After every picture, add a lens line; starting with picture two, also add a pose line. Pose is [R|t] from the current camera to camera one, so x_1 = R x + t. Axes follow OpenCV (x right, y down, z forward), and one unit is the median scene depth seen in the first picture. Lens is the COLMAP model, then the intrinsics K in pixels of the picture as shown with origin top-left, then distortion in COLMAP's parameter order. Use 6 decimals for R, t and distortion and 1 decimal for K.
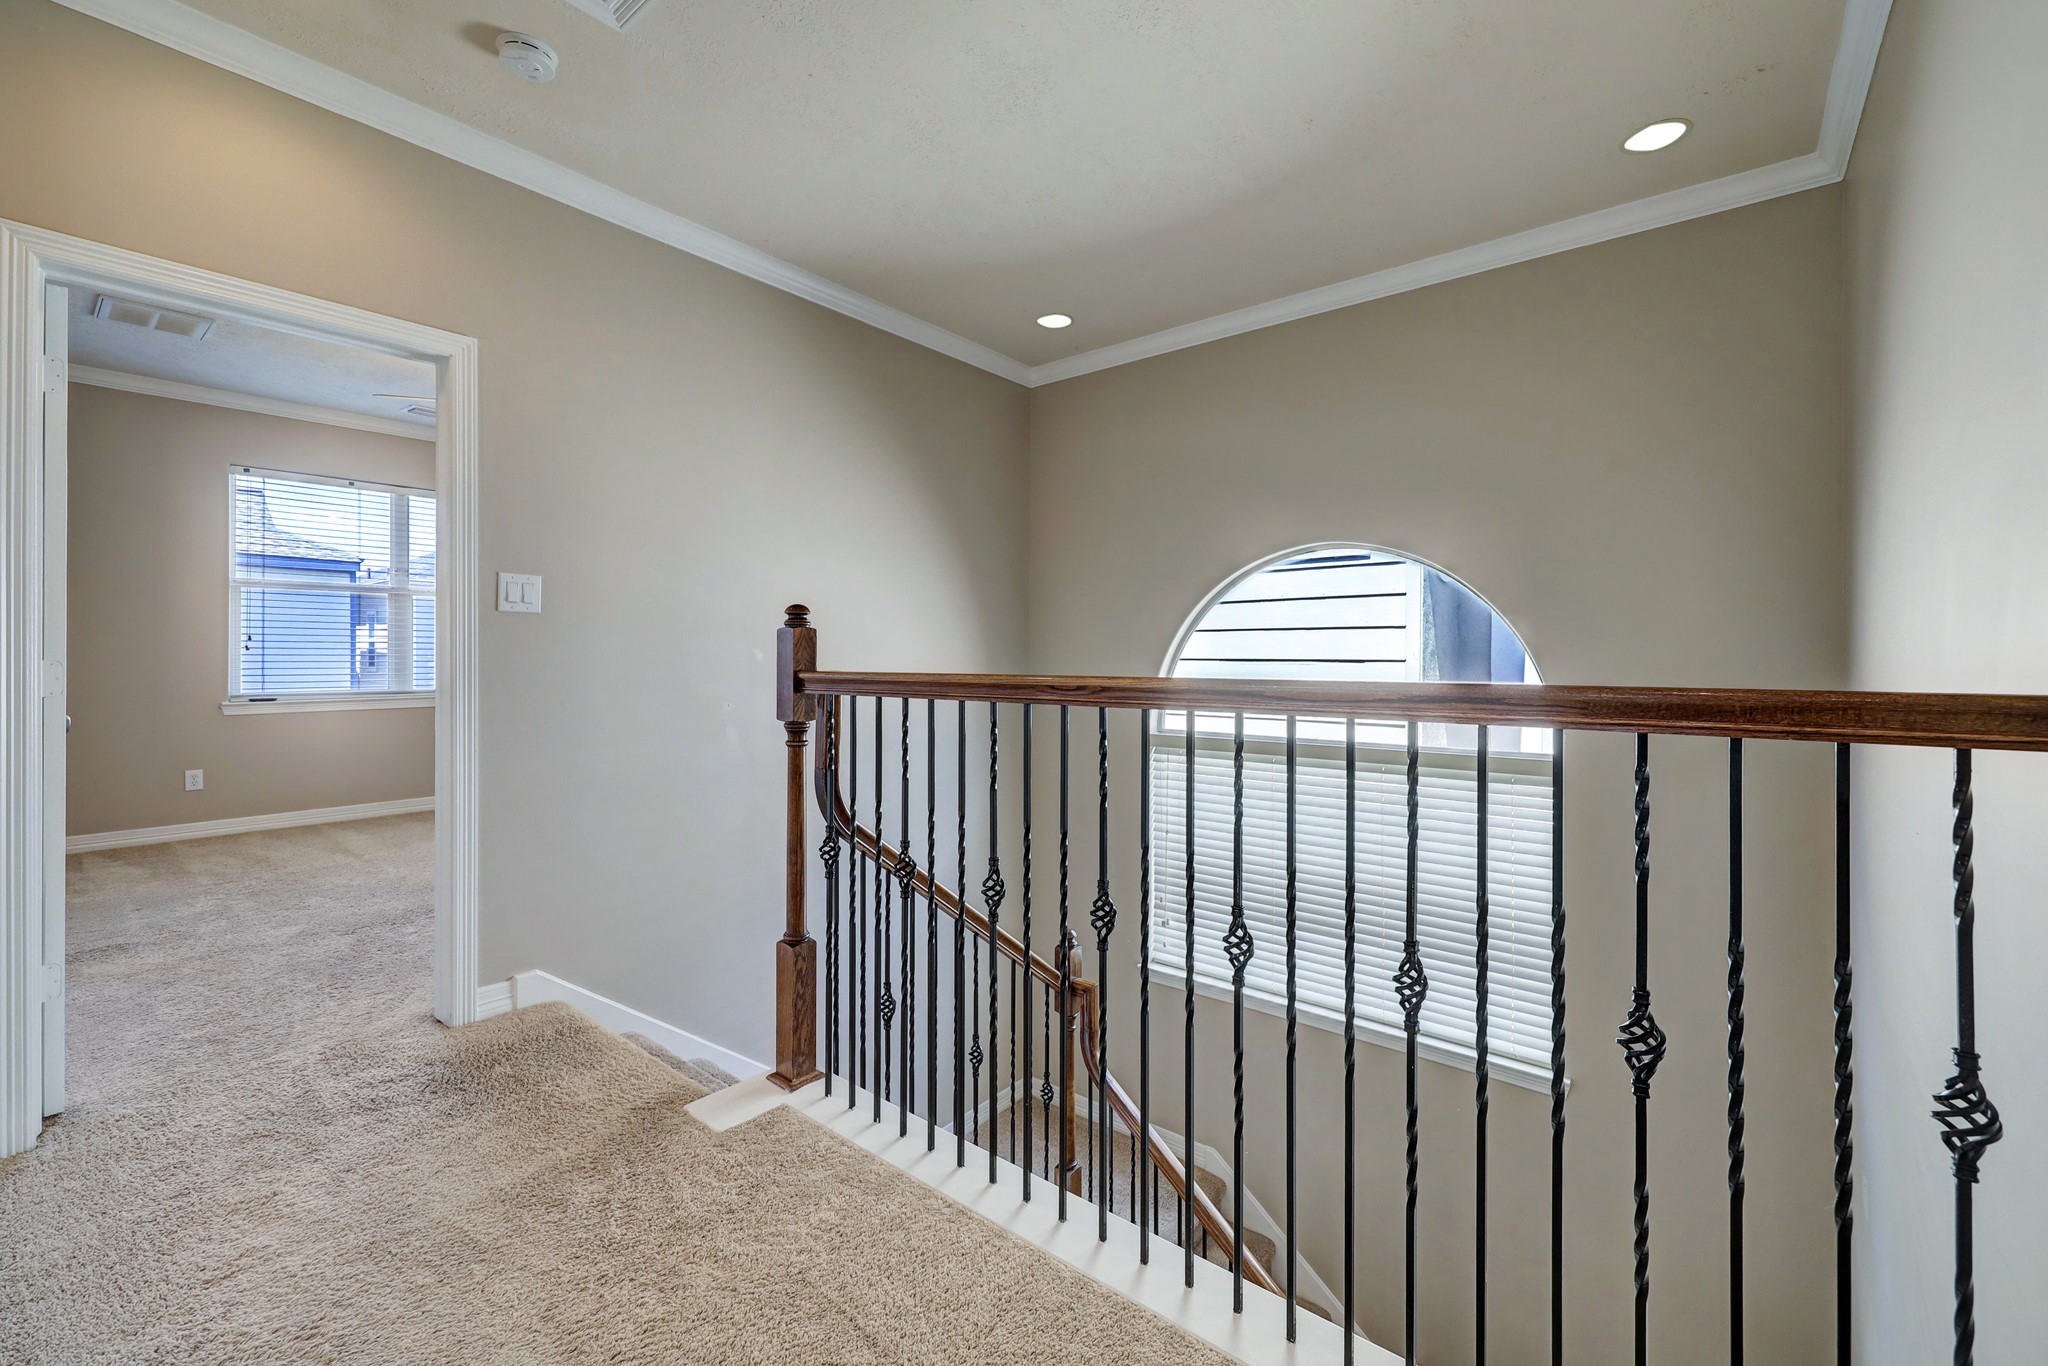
lens RADIAL K [[836.2, 0, 1015.9], [0, 836.2, 668.2], [0, 0, 1]] dist [0.006121, -0.000252]
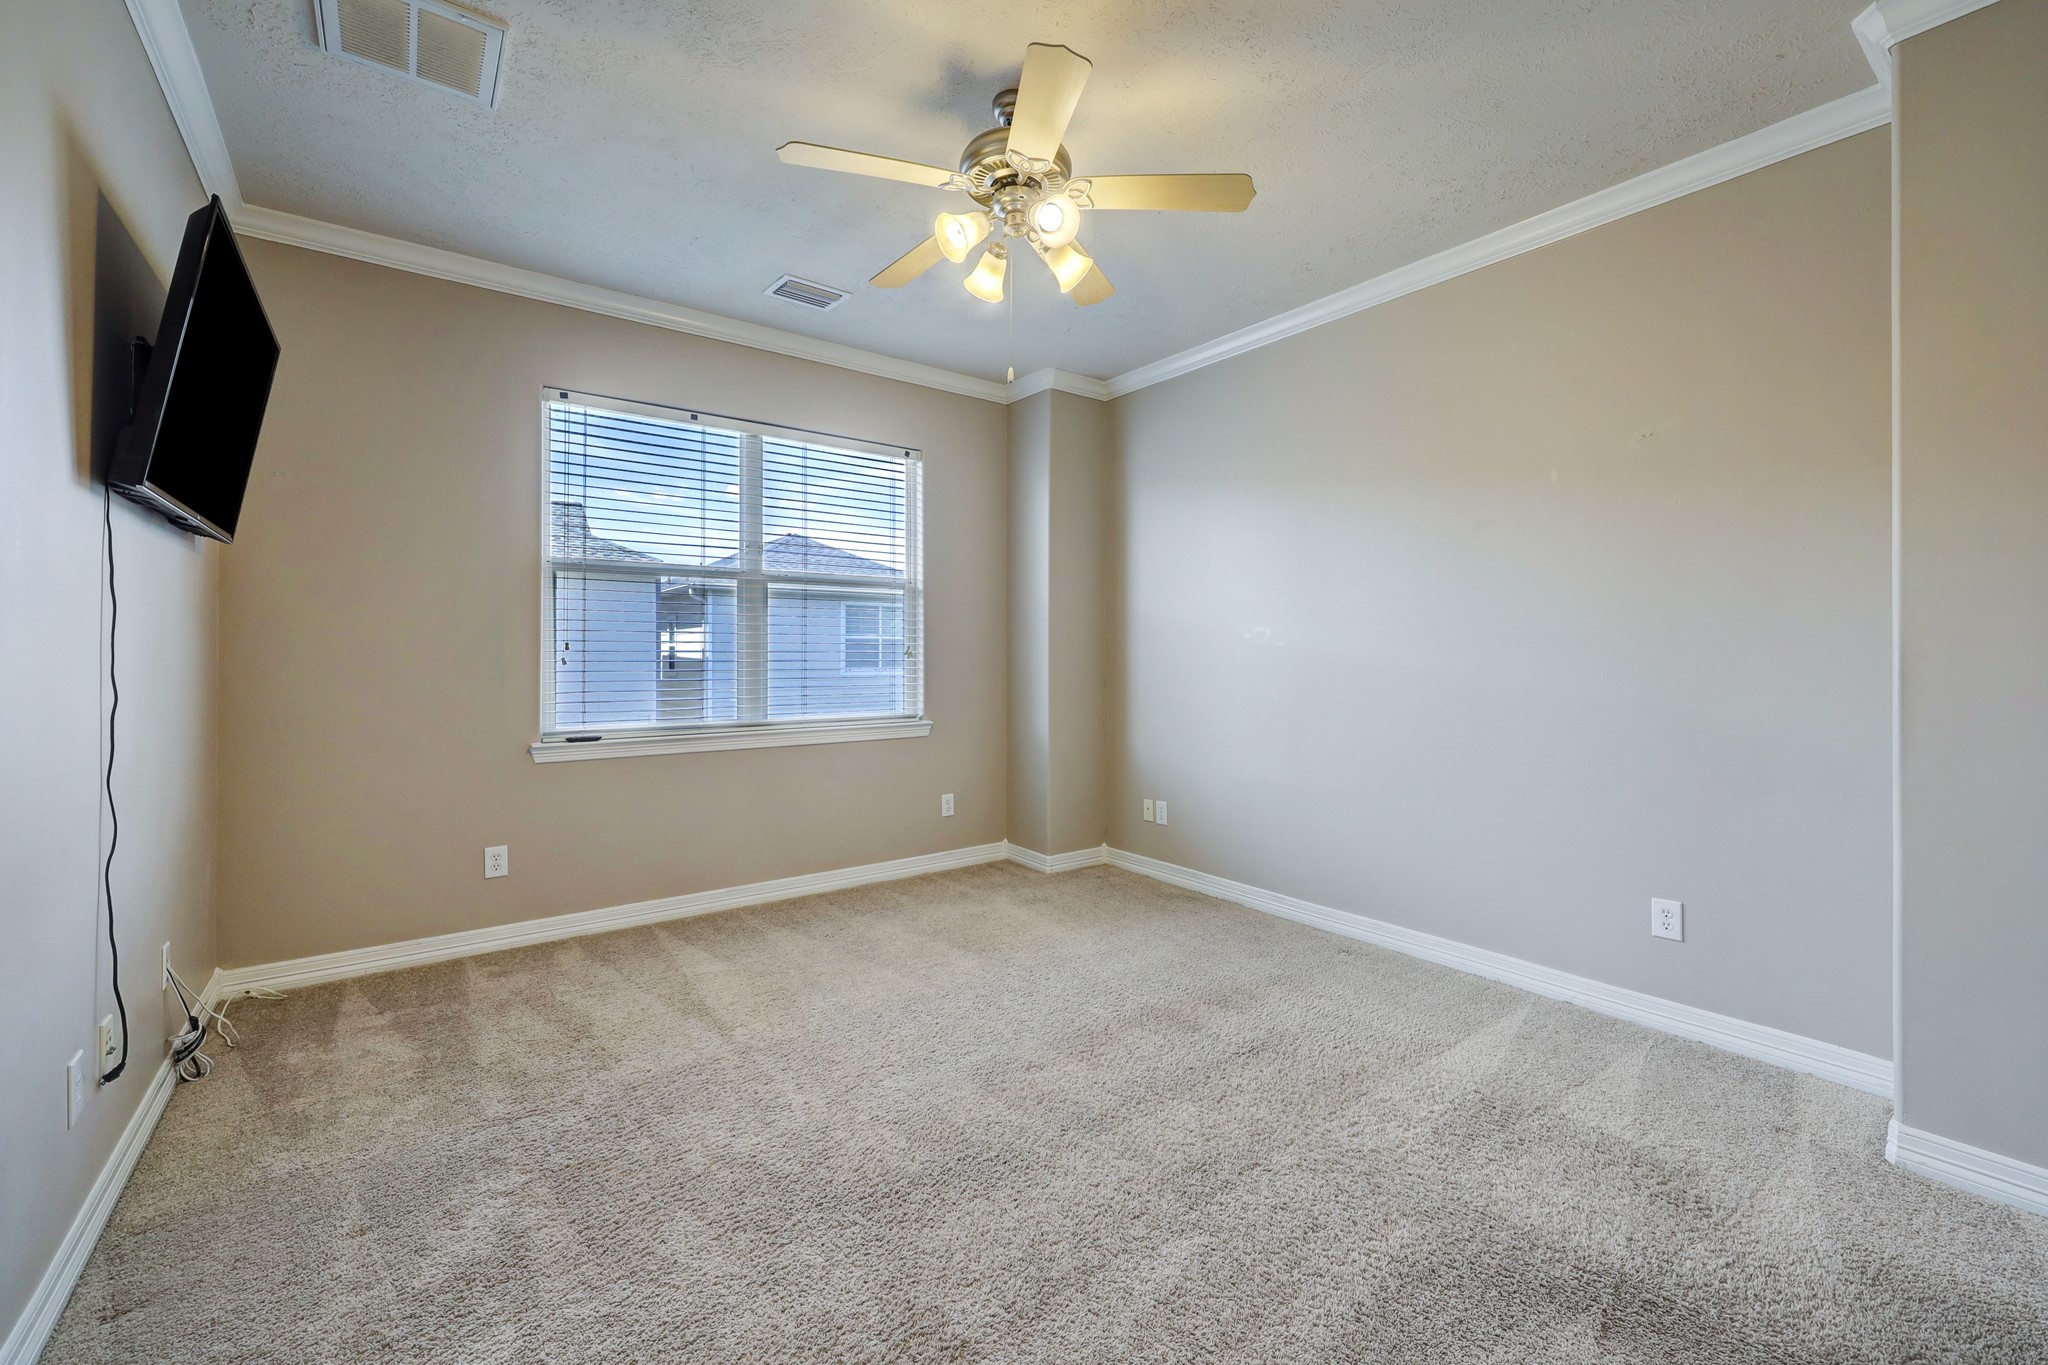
lens RADIAL K [[836.2, 0, 1030.9], [0, 836.2, 669.3], [0, 0, 1]] dist [0.006121, -0.000252]
pose [[0.971954, 0.001810, -0.235165, -0.399583], [-0.001975, 0.999998, -0.000467, -0.019253], [0.235163, 0.000918, 0.971955, 0.442487]]
